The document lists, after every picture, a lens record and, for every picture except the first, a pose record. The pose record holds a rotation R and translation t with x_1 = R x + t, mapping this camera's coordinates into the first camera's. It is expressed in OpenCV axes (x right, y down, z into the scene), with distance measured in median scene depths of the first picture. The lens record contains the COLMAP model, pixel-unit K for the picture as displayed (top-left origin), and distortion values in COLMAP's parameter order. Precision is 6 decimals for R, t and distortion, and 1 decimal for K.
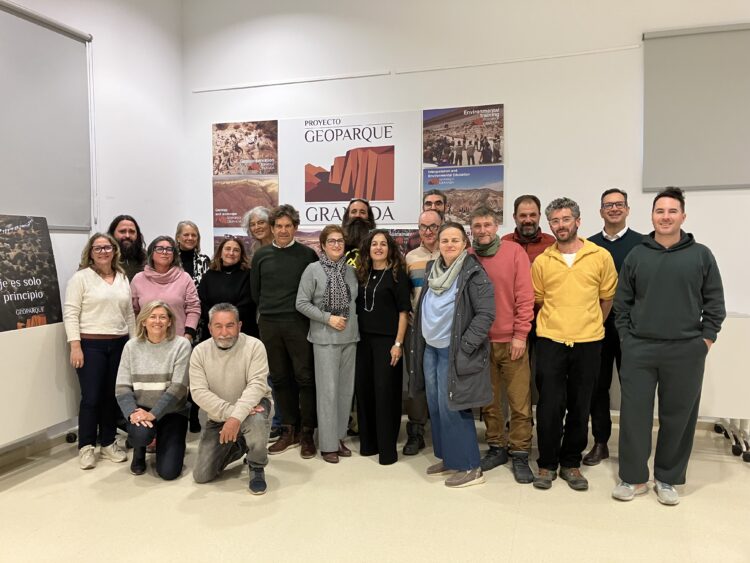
lens RADIAL K [[611.2, 0, 375.1], [0, 611.2, 285.0], [0, 0, 1]] dist [0.011048, -0.039295]
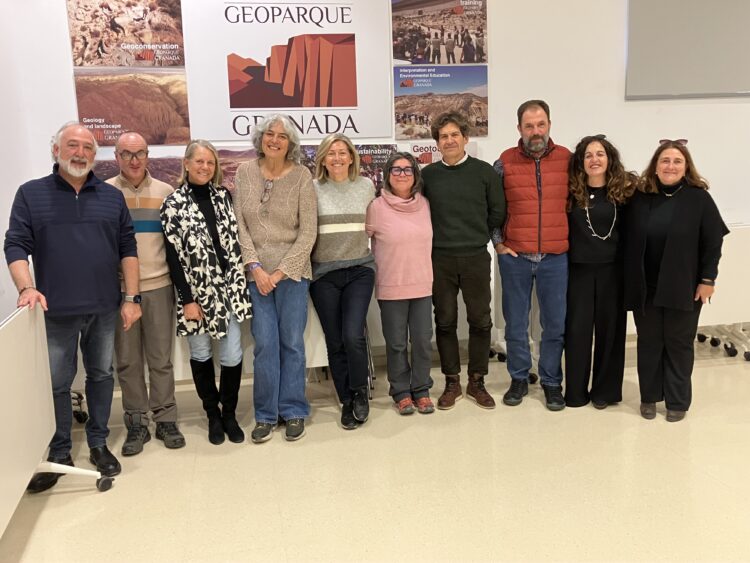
lens RADIAL K [[713.2, 0, 375.1], [0, 713.2, 278.7], [0, 0, 1]] dist [-0.030493, 0.000000]
pose [[0.878875, -0.100808, 0.466279, -0.388449], [0.061457, 0.993199, 0.098889, -0.011127], [-0.473077, -0.058255, 0.879093, 0.191737]]
